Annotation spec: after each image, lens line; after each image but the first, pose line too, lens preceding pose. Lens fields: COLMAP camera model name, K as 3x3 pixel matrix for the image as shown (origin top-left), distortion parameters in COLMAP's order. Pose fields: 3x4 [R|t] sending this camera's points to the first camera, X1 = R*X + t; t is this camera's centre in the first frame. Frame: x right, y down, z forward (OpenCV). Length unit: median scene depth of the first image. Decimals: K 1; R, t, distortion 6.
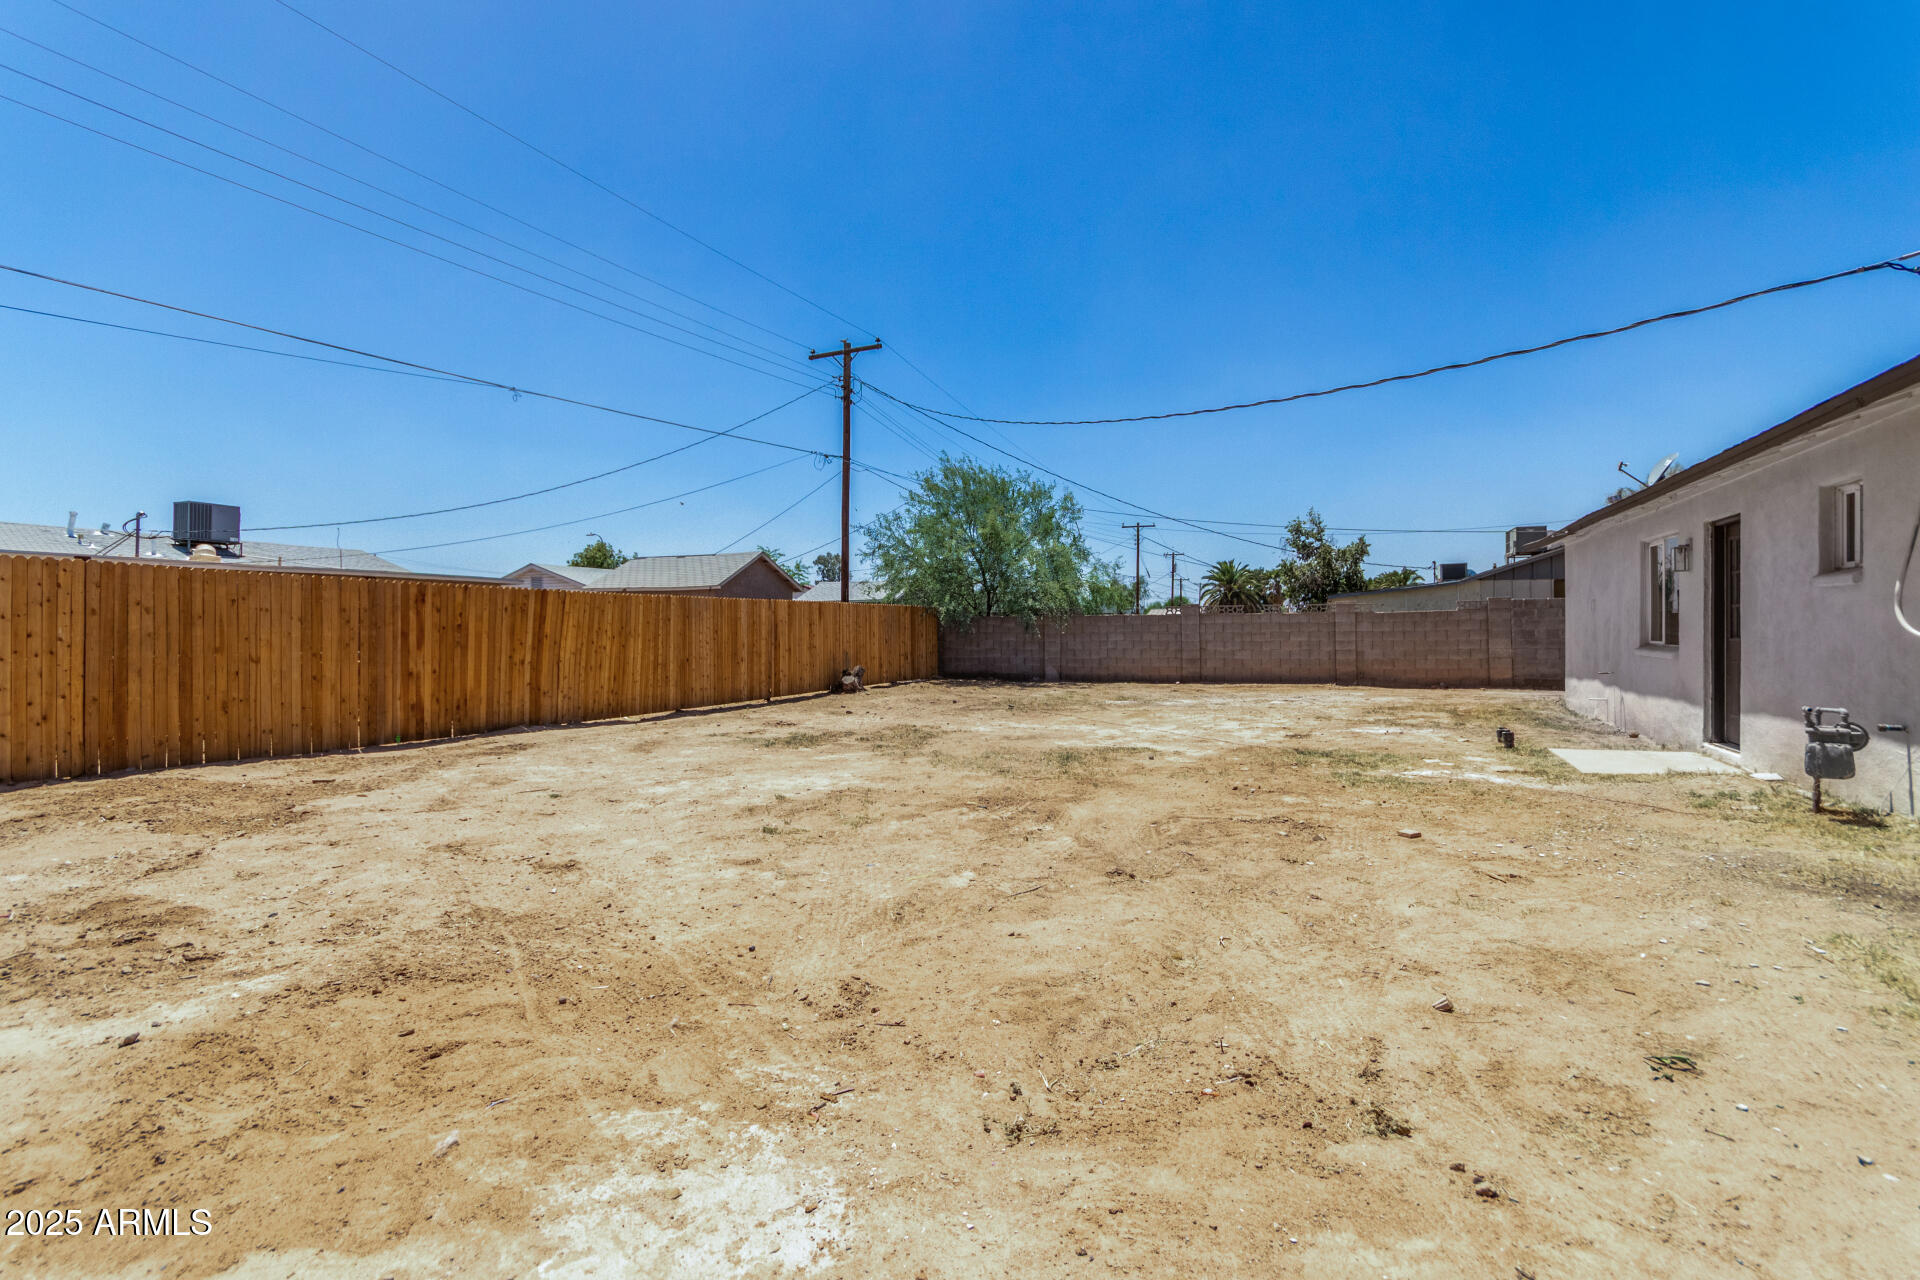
lens RADIAL K [[900.5, 0, 965.9], [0, 900.5, 632.6], [0, 0, 1]] dist [0.003460, 0.000668]
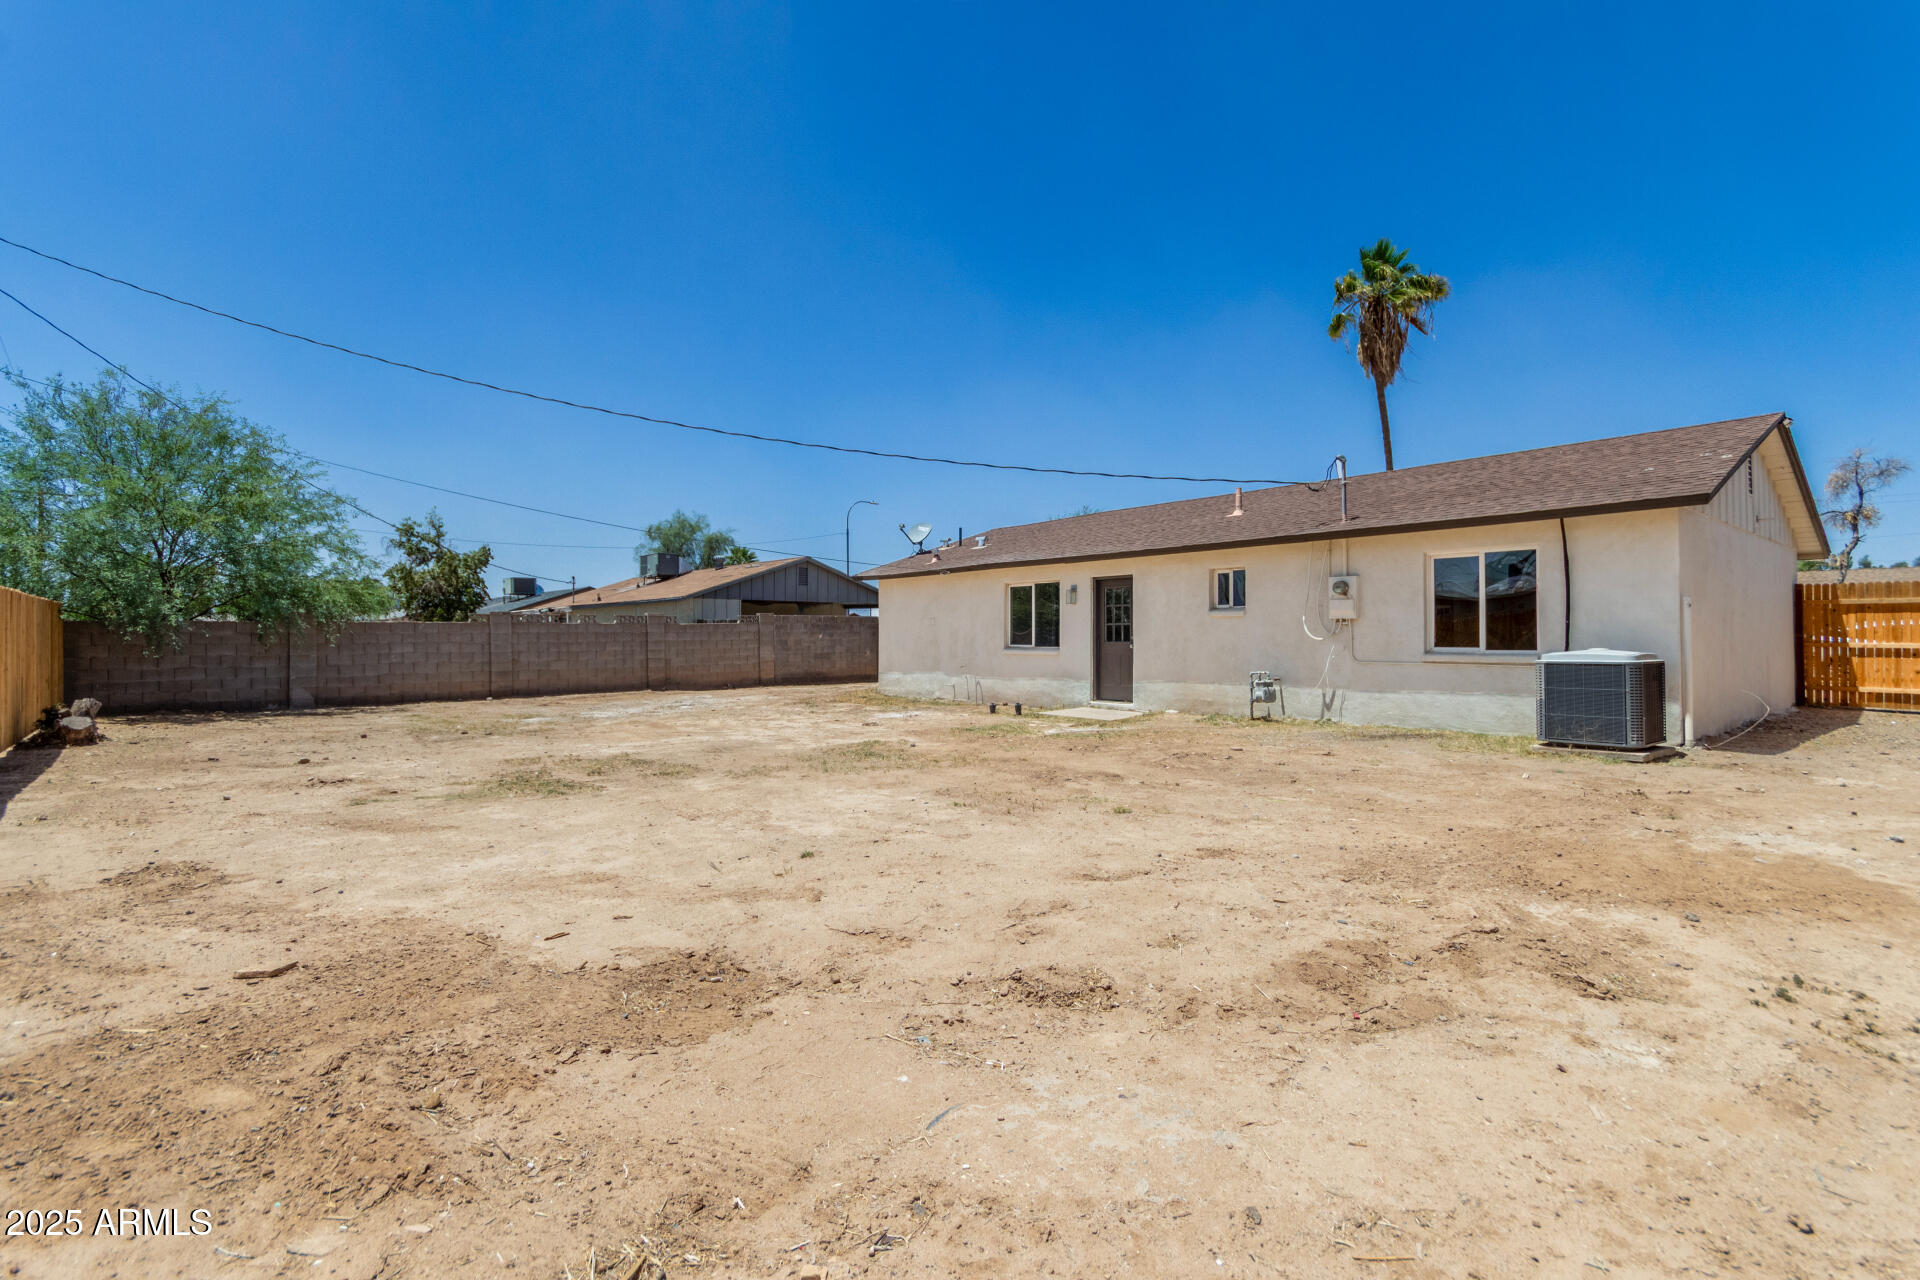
lens RADIAL K [[900.5, 0, 965.9], [0, 900.5, 632.6], [0, 0, 1]] dist [0.003460, 0.000668]
pose [[0.415650, 0.007541, 0.909493, -0.378725], [0.005095, 0.999931, -0.010619, 0.001944], [-0.909510, 0.009048, 0.415583, 0.201840]]
